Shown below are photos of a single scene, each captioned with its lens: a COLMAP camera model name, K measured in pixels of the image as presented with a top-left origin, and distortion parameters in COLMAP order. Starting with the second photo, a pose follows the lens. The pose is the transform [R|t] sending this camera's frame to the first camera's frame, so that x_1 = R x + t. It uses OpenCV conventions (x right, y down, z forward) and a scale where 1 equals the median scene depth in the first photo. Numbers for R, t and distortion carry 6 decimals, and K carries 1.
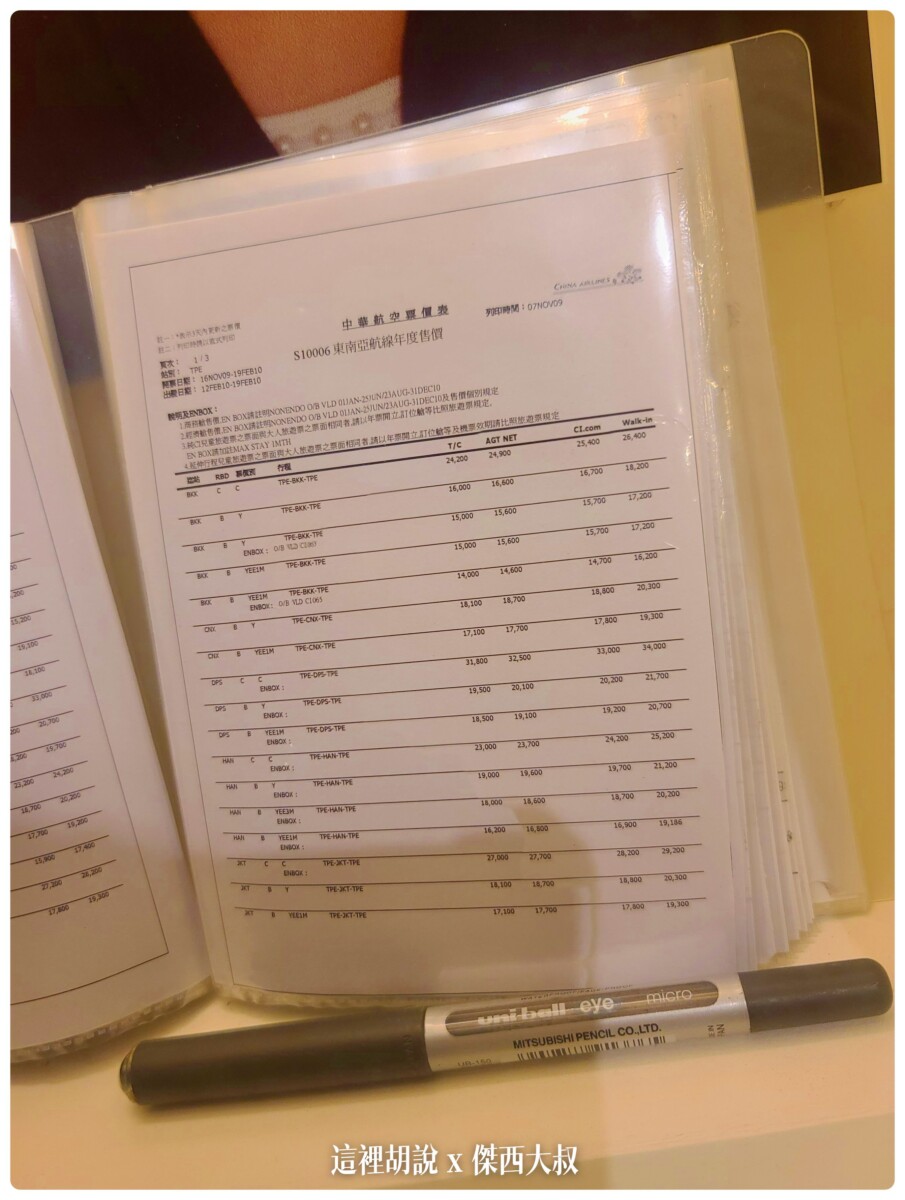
lens RADIAL K [[911.8, 0, 459.3], [0, 911.8, 603.6], [0, 0, 1]] dist [0.036147, -0.000176]
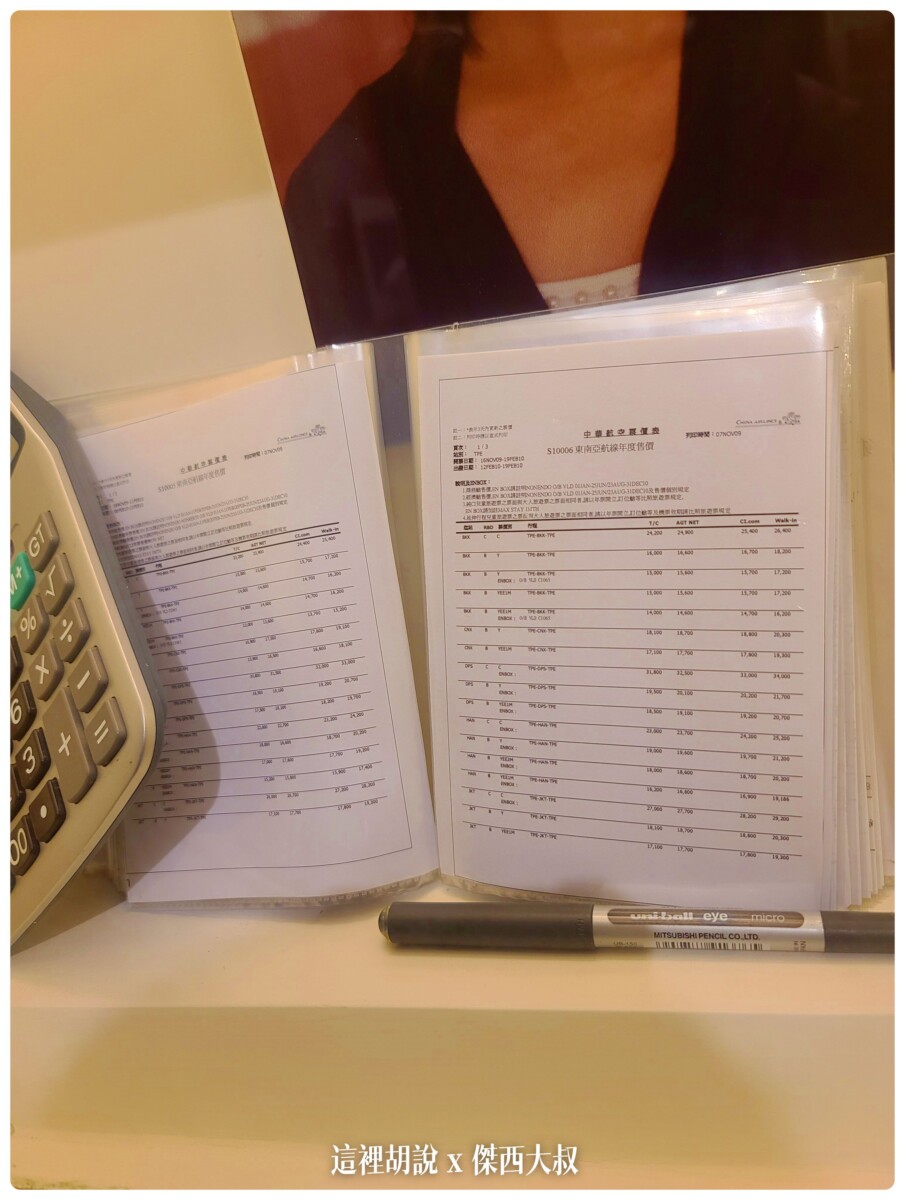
lens RADIAL K [[911.8, 0, 452.7], [0, 911.8, 603.0], [0, 0, 1]] dist [0.036147, -0.000176]
pose [[0.982578, 0.100422, -0.156386, -0.078082], [-0.099457, 0.994943, 0.014005, -0.034596], [0.157002, 0.001793, 0.987597, -0.480061]]
